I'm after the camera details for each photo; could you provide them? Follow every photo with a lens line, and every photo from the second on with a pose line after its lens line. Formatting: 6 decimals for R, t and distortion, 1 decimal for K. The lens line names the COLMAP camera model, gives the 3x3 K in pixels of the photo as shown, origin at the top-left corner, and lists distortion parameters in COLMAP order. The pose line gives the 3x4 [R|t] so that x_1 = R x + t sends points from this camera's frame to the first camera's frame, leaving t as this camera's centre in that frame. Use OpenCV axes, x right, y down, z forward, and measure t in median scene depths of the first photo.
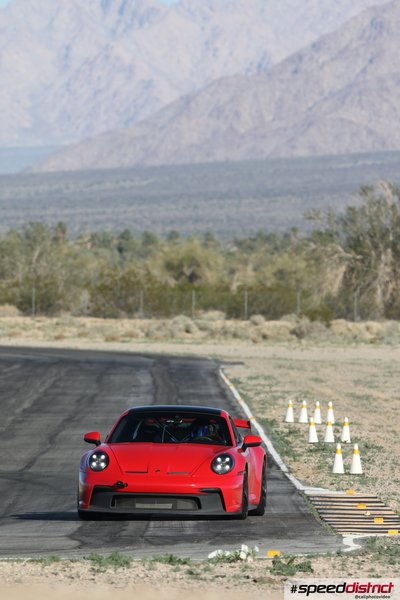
lens RADIAL K [[4499.2, 0, 200.0], [0, 4499.2, 300.0], [0, 0, 1]] dist [0.372512, -39.732834]
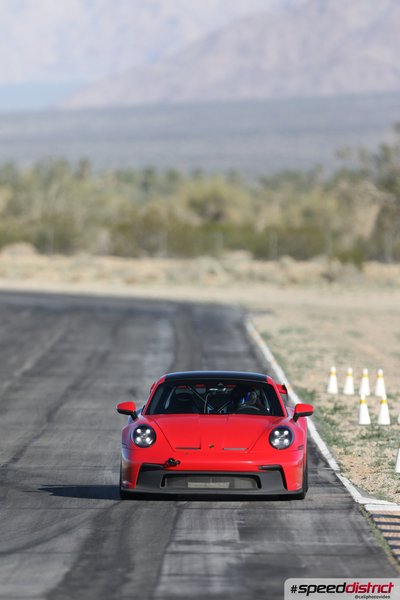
lens RADIAL K [[2846.8, 0, 200.0], [0, 2846.8, 300.0], [0, 0, 1]] dist [-0.008802, -1.195756]
pose [[0.999951, 0.008920, -0.004370, -0.002635], [-0.008782, 0.999493, 0.030593, -0.005985], [0.004640, -0.030553, 0.999522, 0.407293]]
